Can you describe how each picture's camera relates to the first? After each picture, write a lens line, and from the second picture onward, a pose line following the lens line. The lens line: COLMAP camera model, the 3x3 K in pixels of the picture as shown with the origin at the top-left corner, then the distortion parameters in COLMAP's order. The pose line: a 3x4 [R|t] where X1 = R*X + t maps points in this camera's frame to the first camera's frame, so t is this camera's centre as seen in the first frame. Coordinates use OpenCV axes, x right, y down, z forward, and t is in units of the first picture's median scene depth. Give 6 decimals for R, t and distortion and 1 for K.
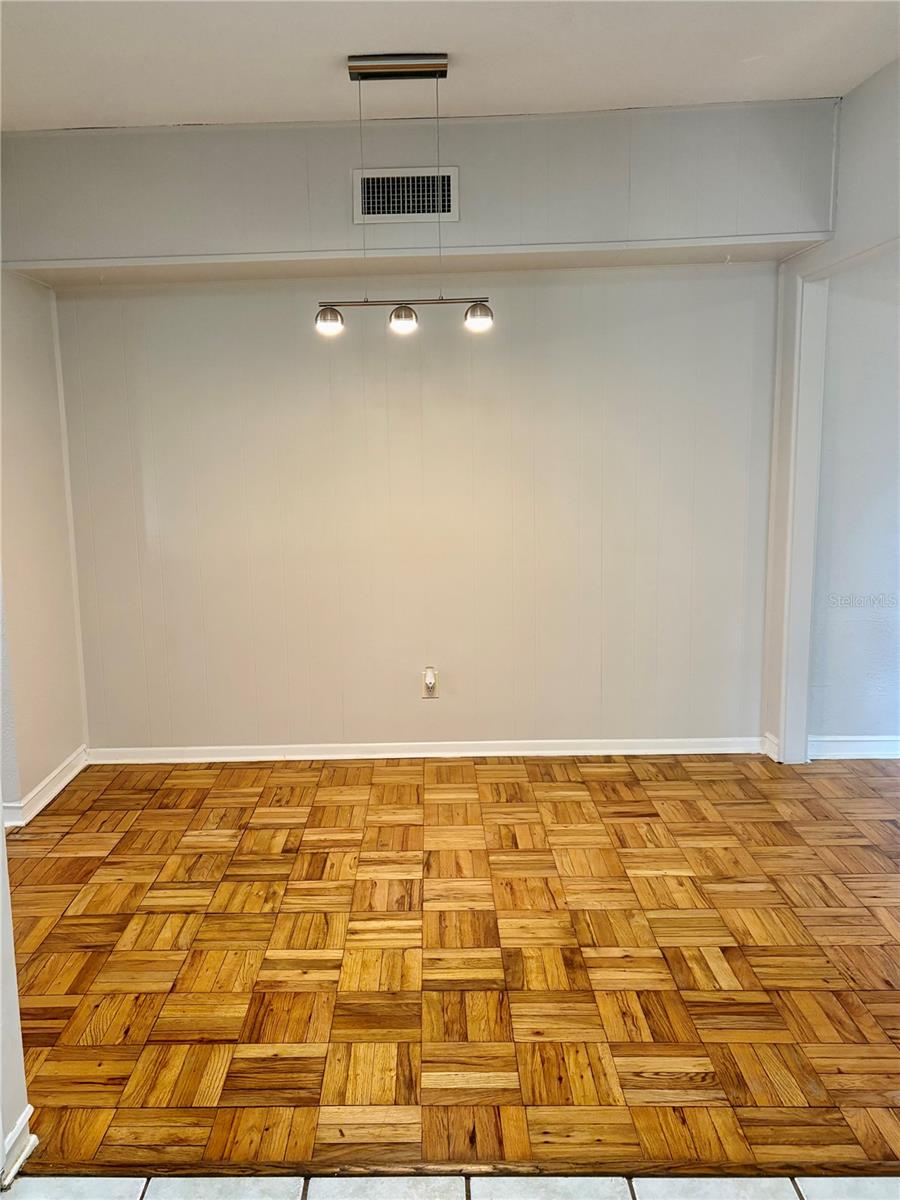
lens RADIAL K [[1022.8, 0, 427.2], [0, 1022.8, 608.9], [0, 0, 1]] dist [0.028779, 0.002718]
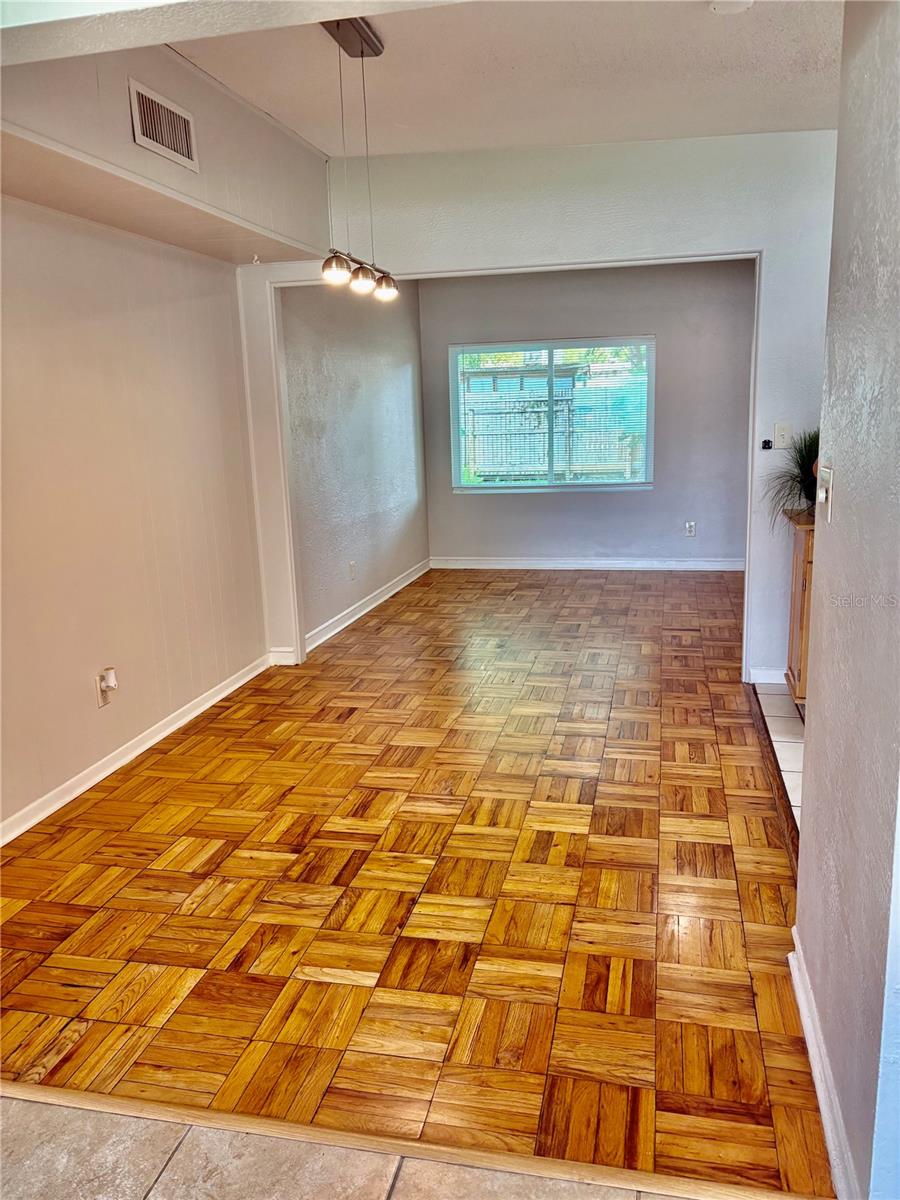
lens RADIAL K [[907.3, 0, 460.5], [0, 907.3, 610.7], [0, 0, 1]] dist [0.022667, 0.005172]
pose [[0.204559, -0.203241, 0.957522, -0.817657], [0.199881, 0.966269, 0.162396, -0.069966], [-0.958229, 0.158171, 0.238283, 0.620696]]
